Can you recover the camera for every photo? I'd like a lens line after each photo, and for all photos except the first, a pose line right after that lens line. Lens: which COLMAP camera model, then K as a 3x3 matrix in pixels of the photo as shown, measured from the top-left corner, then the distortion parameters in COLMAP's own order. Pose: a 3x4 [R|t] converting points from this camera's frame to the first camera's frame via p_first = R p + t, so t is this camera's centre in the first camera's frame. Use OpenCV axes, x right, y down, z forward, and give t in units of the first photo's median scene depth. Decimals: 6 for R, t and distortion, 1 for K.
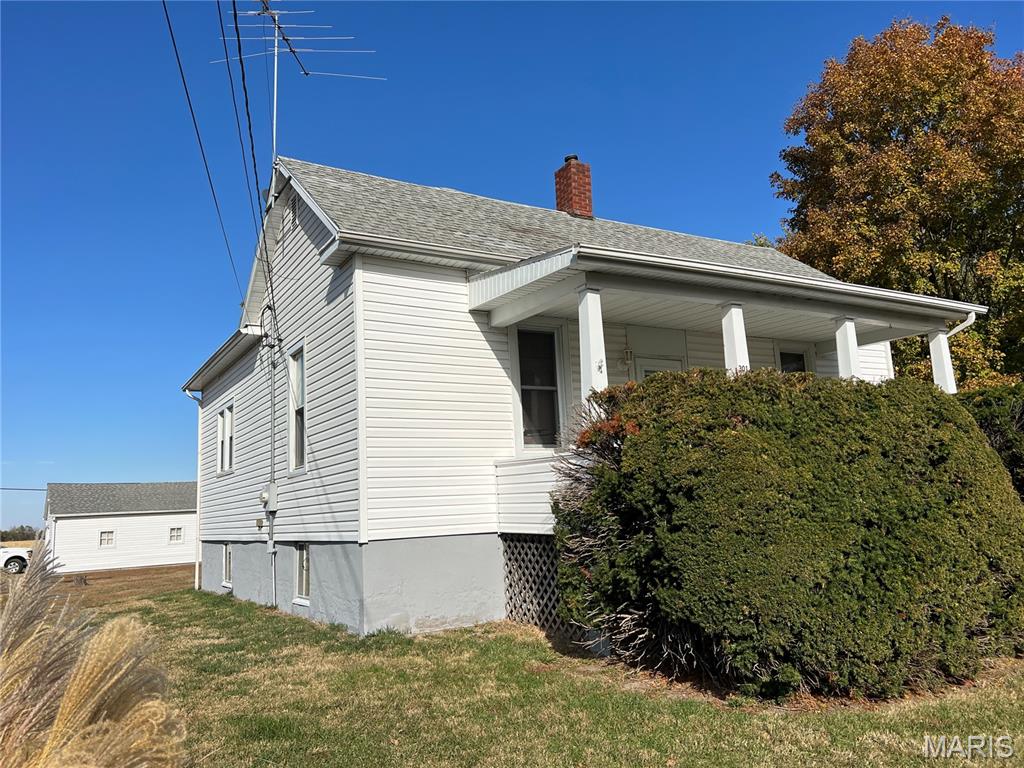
lens RADIAL K [[765.0, 0, 503.9], [0, 765.0, 385.9], [0, 0, 1]] dist [0.047942, -0.057770]
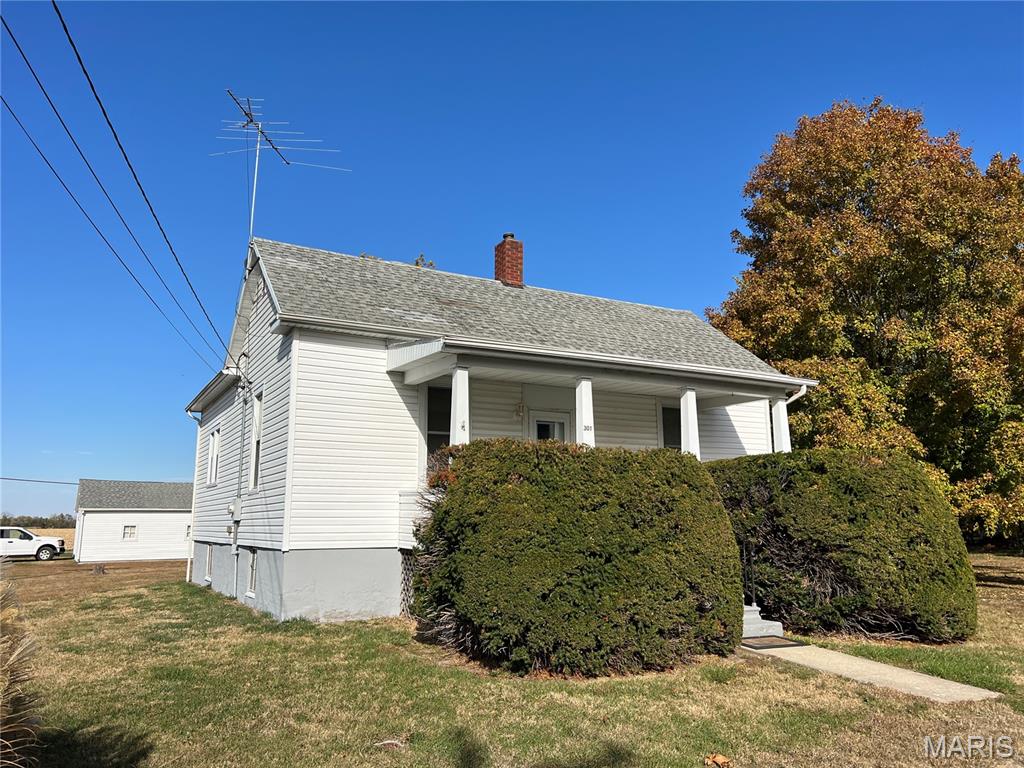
lens RADIAL K [[765.0, 0, 519.6], [0, 765.0, 377.7], [0, 0, 1]] dist [0.047942, -0.057770]
pose [[0.998628, 0.040799, -0.032822, 0.204267], [-0.041520, 0.998904, -0.021604, -0.065054], [0.031905, 0.022937, 0.999228, -0.253933]]
